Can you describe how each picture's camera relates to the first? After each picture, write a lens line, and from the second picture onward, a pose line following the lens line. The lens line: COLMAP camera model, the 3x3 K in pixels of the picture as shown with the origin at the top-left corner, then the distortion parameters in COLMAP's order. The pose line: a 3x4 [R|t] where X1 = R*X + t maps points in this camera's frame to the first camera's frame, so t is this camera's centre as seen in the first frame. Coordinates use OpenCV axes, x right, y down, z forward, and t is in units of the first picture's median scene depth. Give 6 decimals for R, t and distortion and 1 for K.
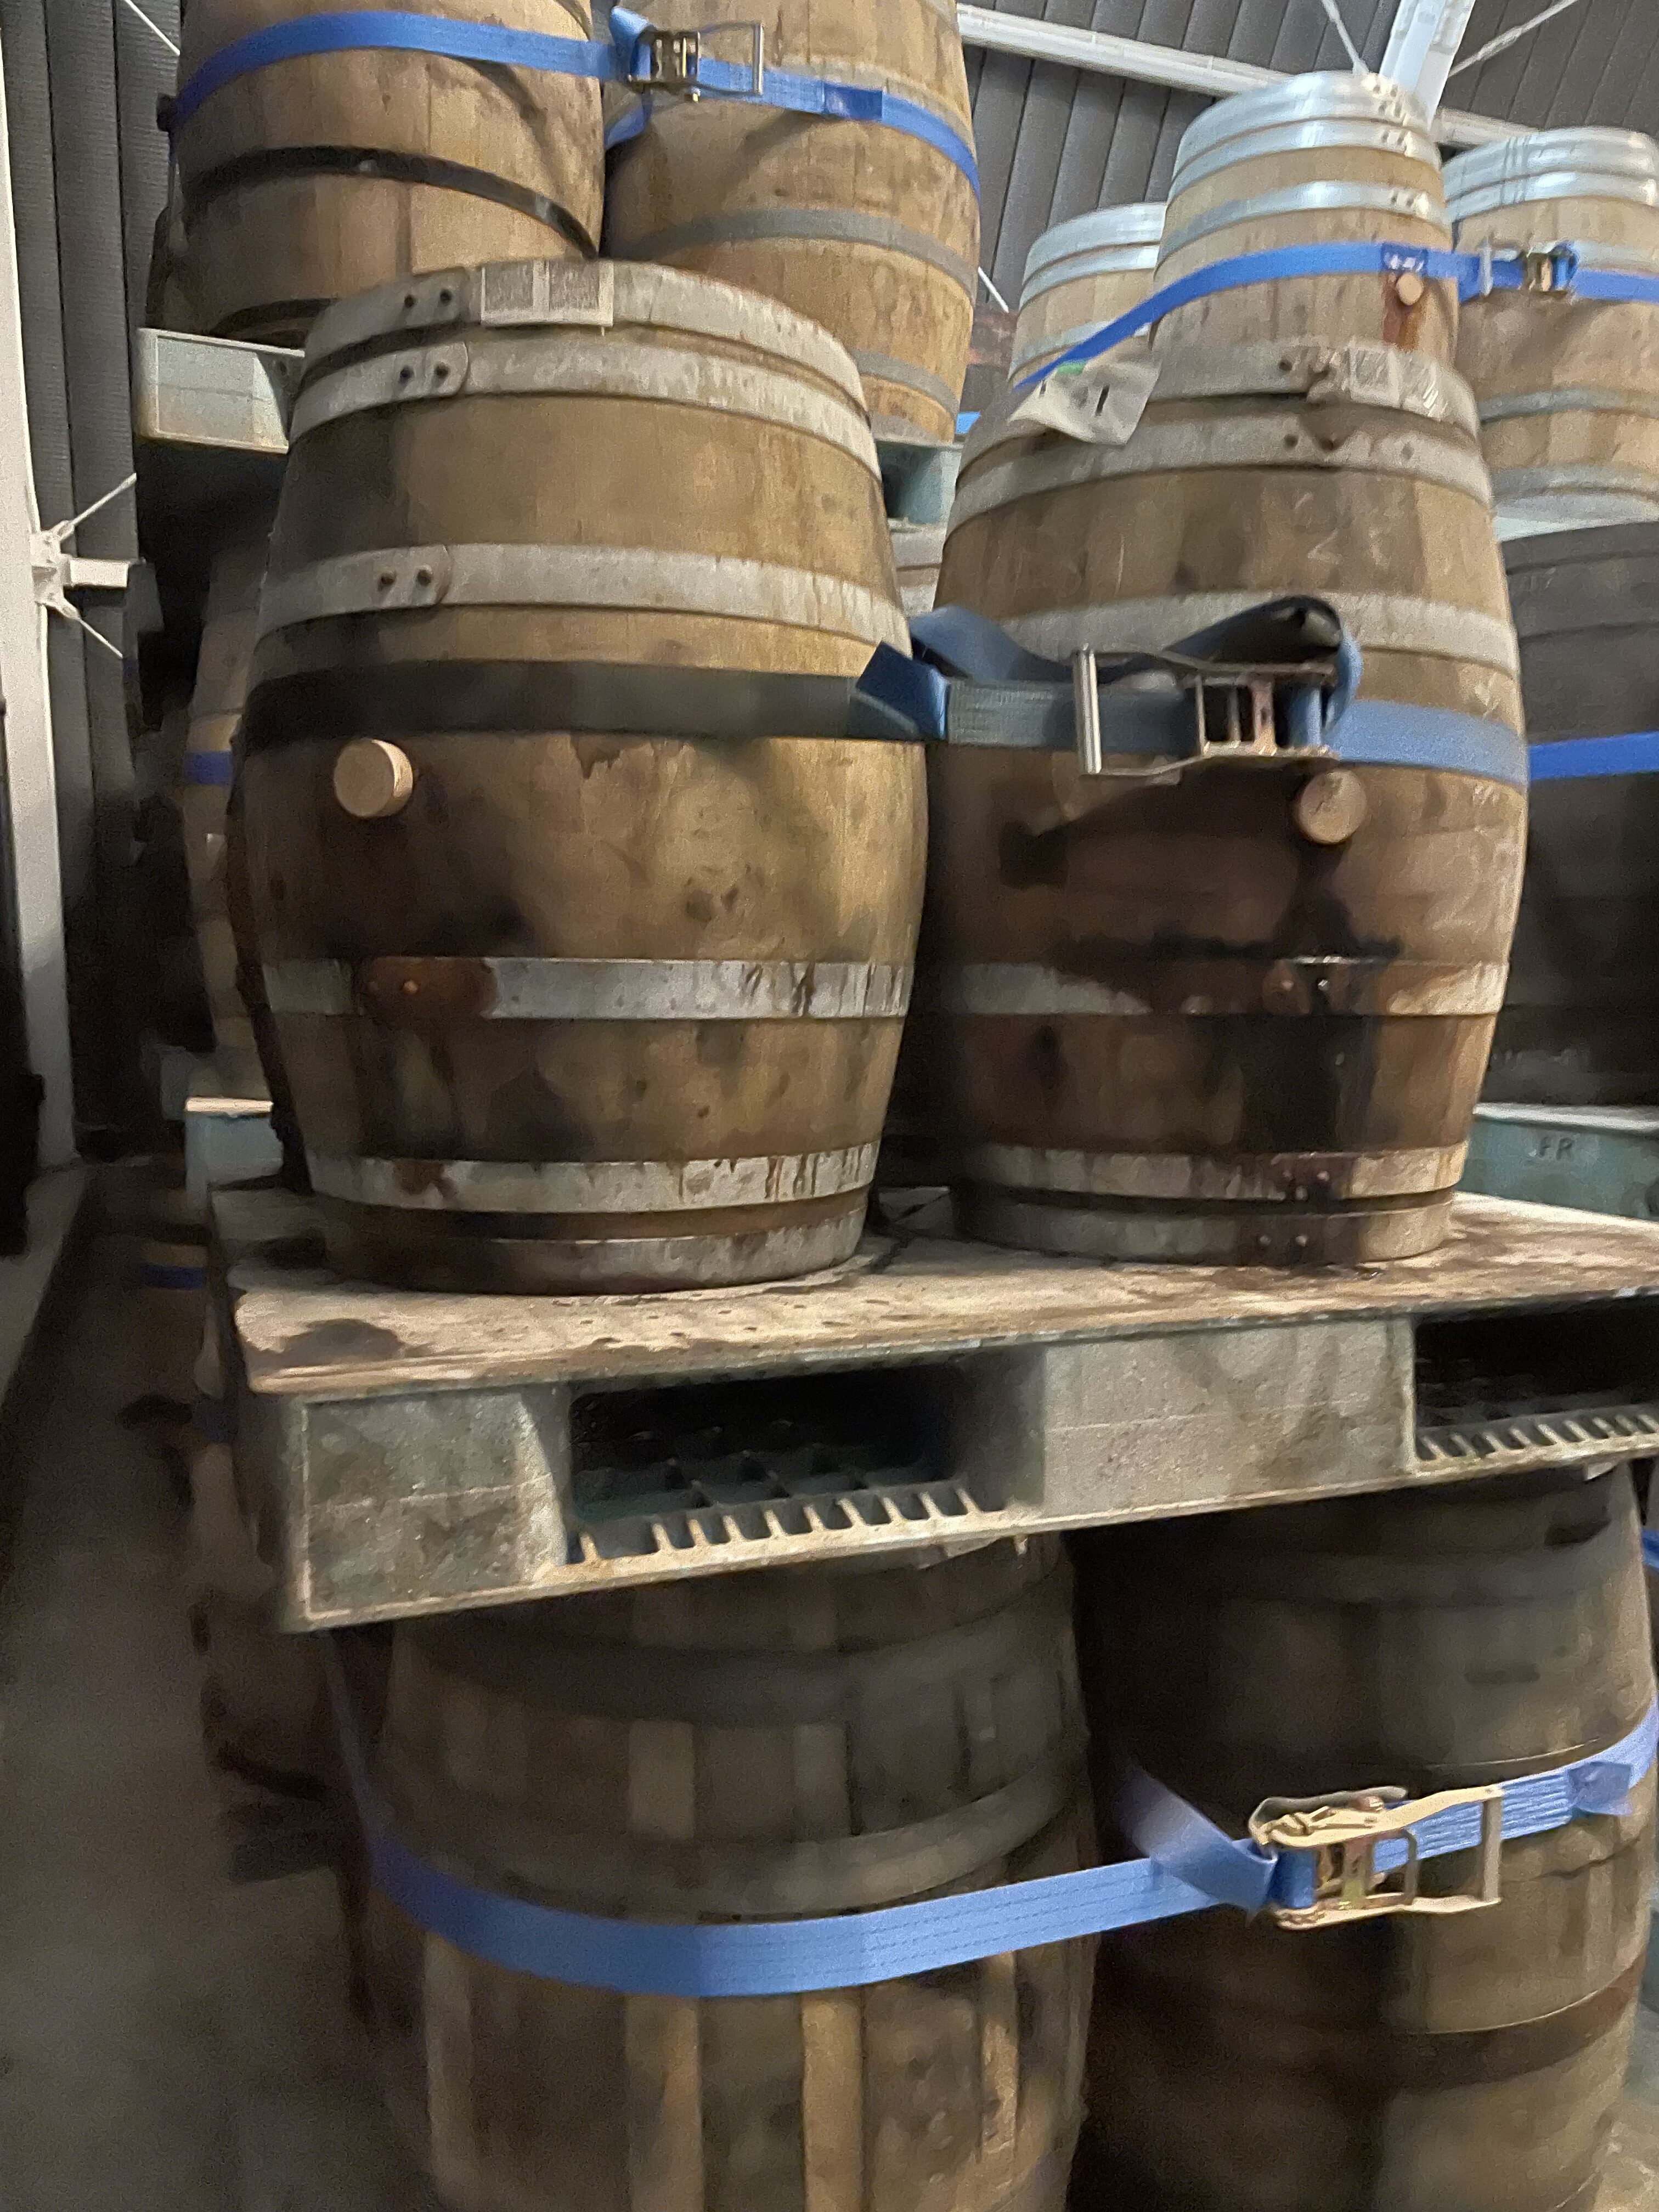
lens RADIAL K [[1658.0, 0, 833.3], [0, 1658.0, 1125.2], [0, 0, 1]] dist [0.095743, -0.118852]
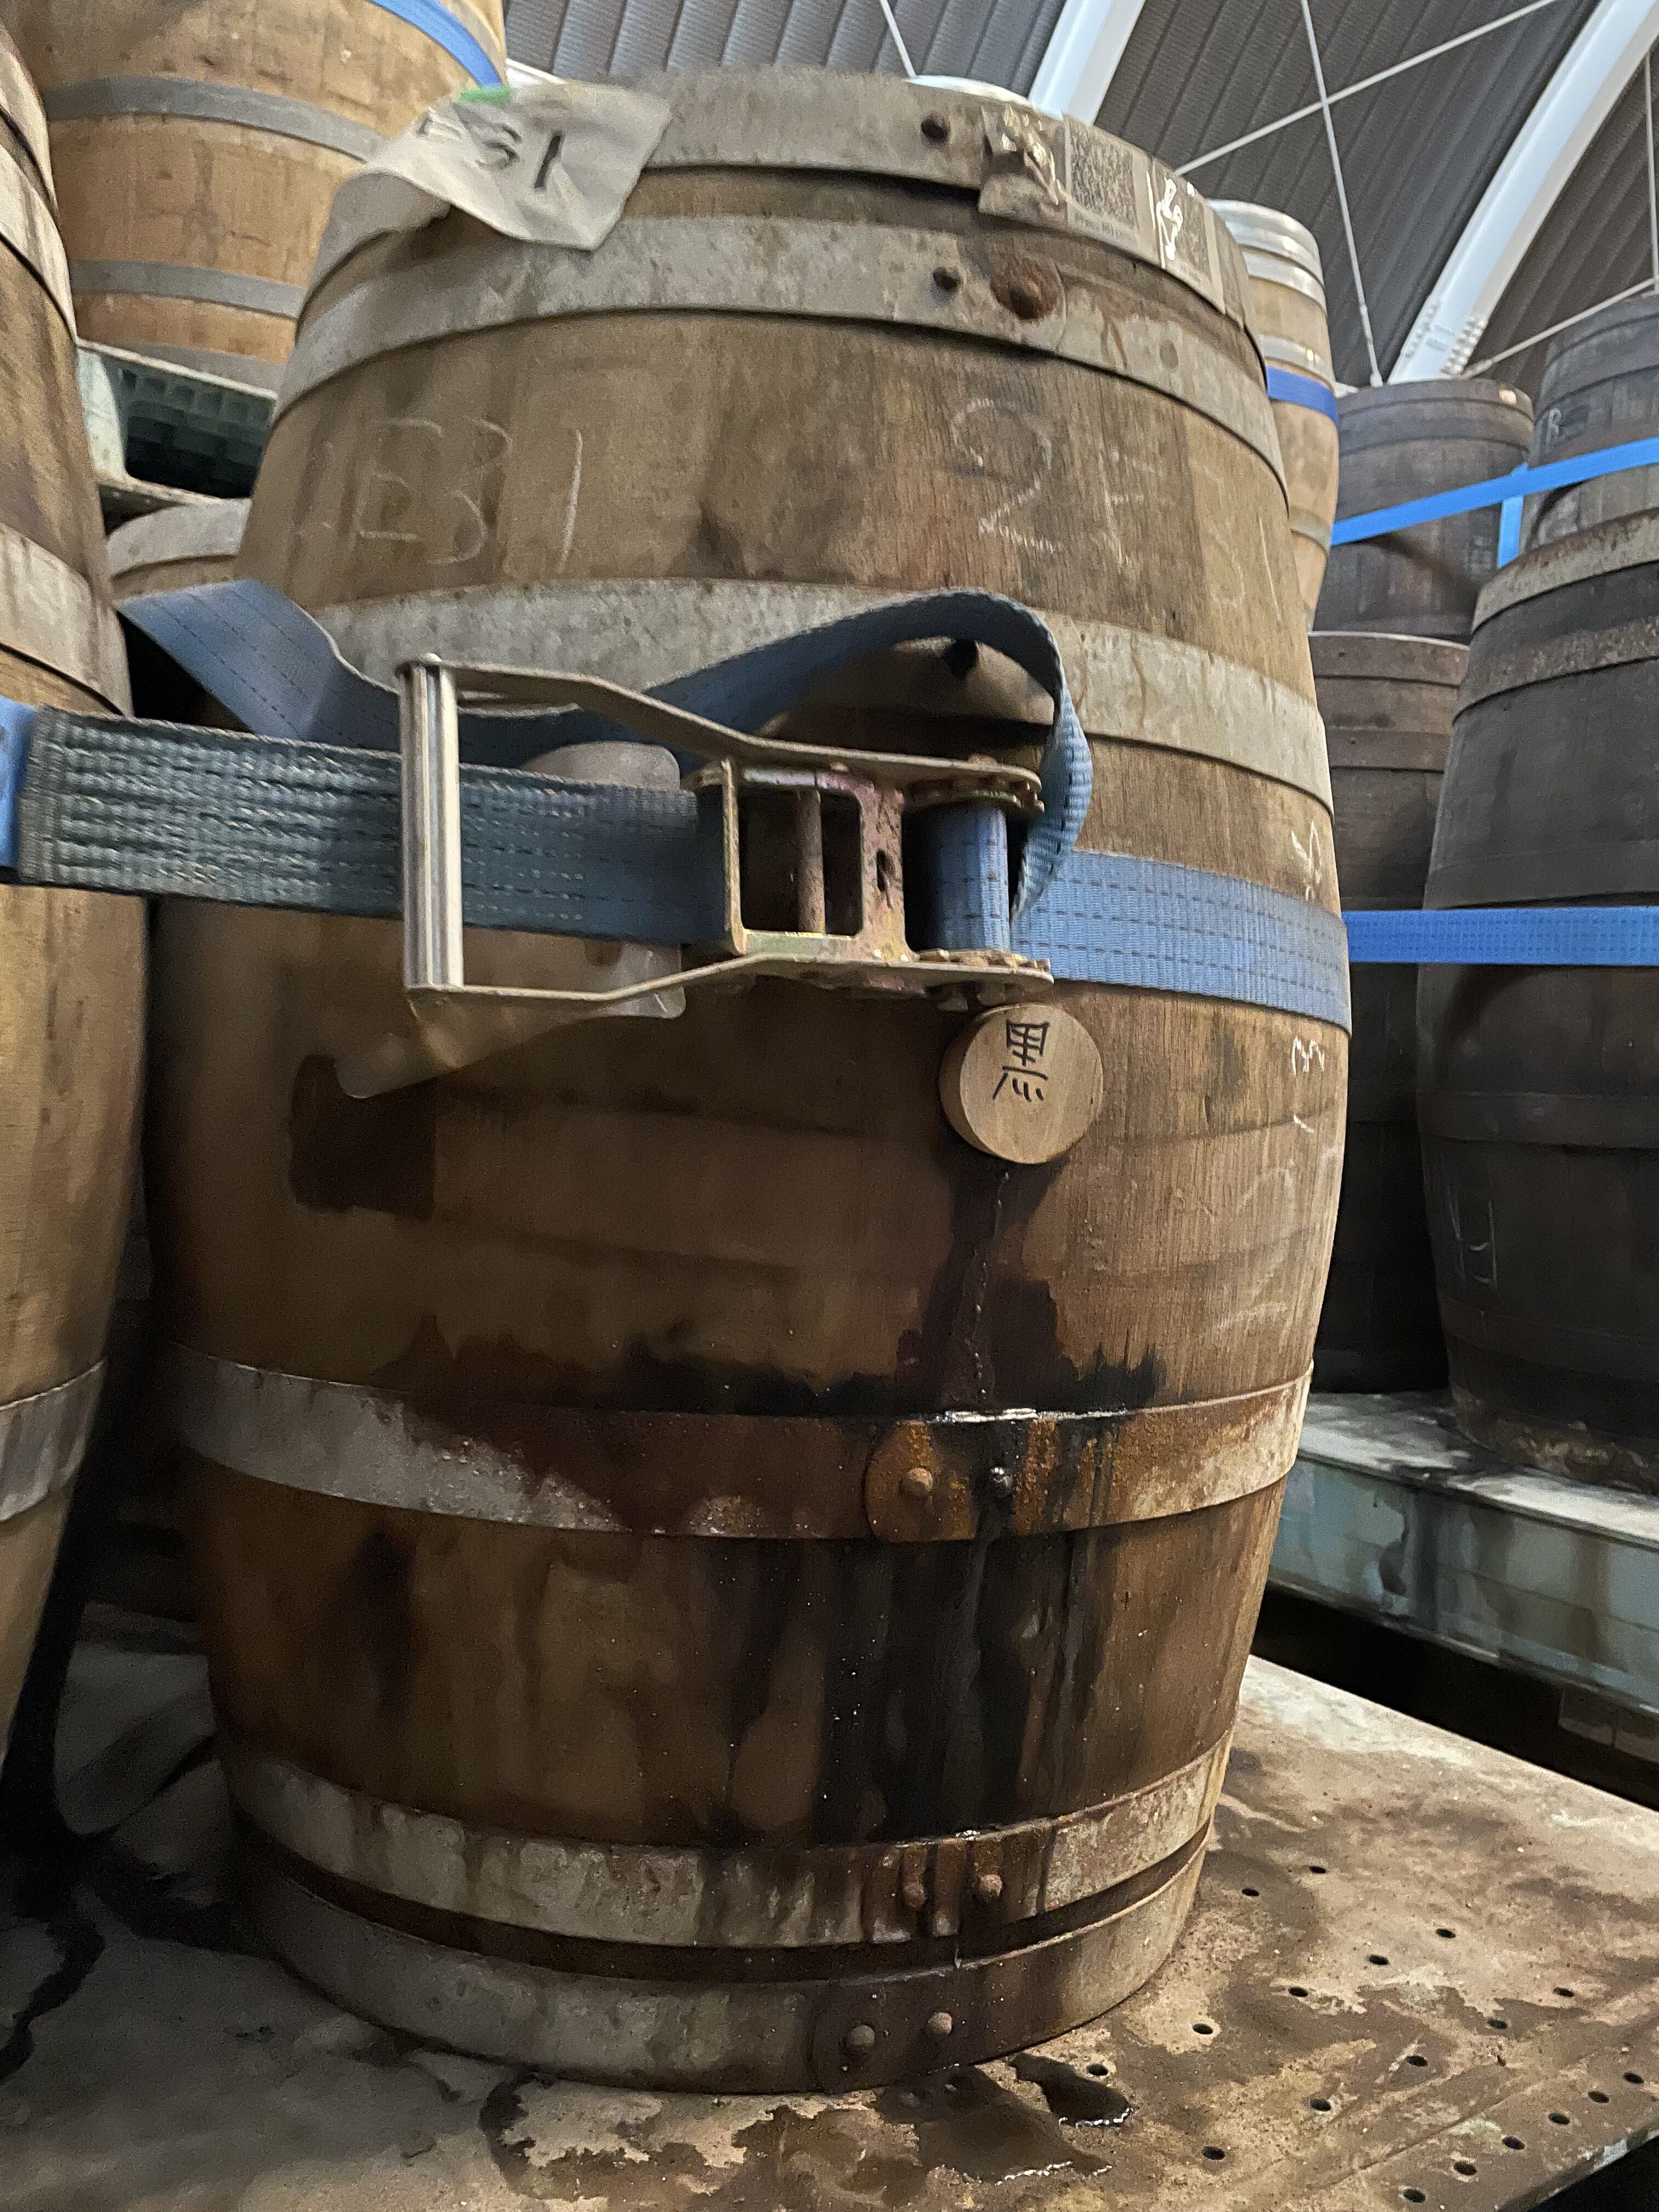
lens RADIAL K [[1658.0, 0, 797.9], [0, 1658.0, 1091.2], [0, 0, 1]] dist [0.095743, -0.118852]
pose [[0.976150, 0.039826, 0.213412, 0.142034], [-0.023007, 0.996471, -0.080725, -0.147378], [-0.215874, 0.073889, 0.973622, 0.573102]]
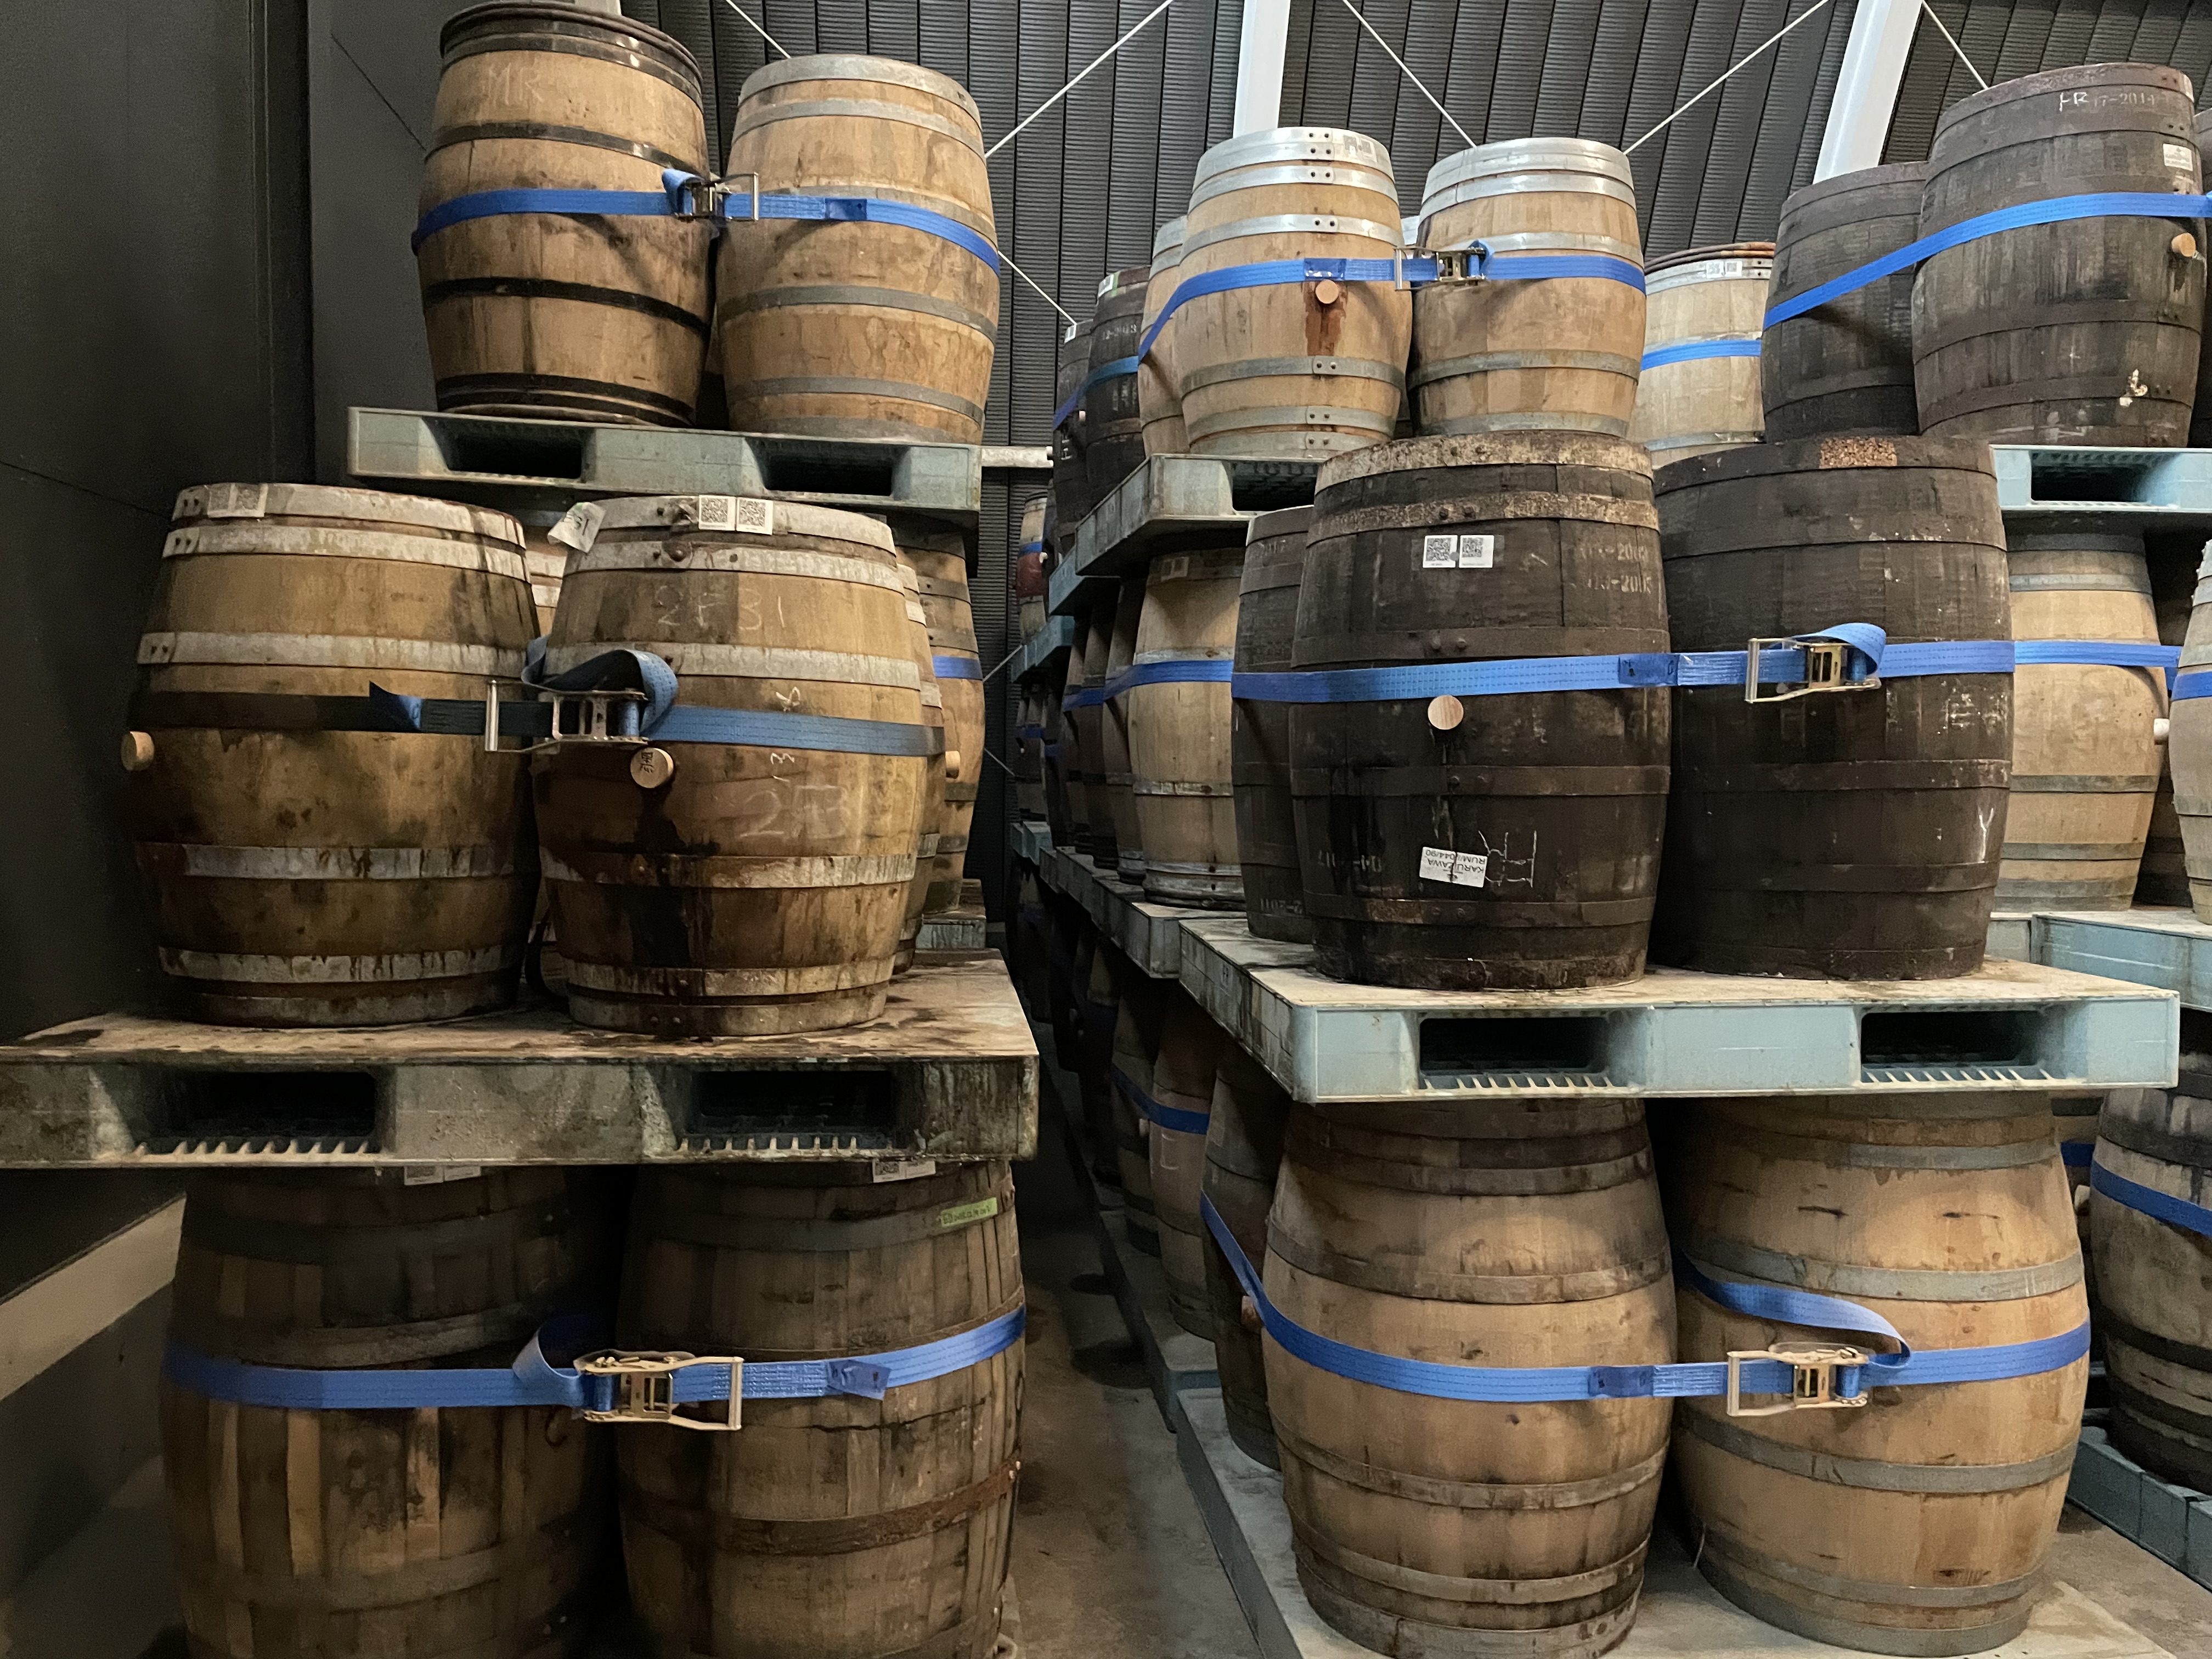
lens RADIAL K [[1658.0, 0, 1120.0], [0, 1658.0, 841.7], [0, 0, 1]] dist [0.095743, -0.118852]
pose [[0.964891, 0.030642, -0.260856, 1.180433], [-0.041608, 0.998463, -0.036616, -0.068778], [0.259333, 0.046184, 0.964683, -0.518691]]
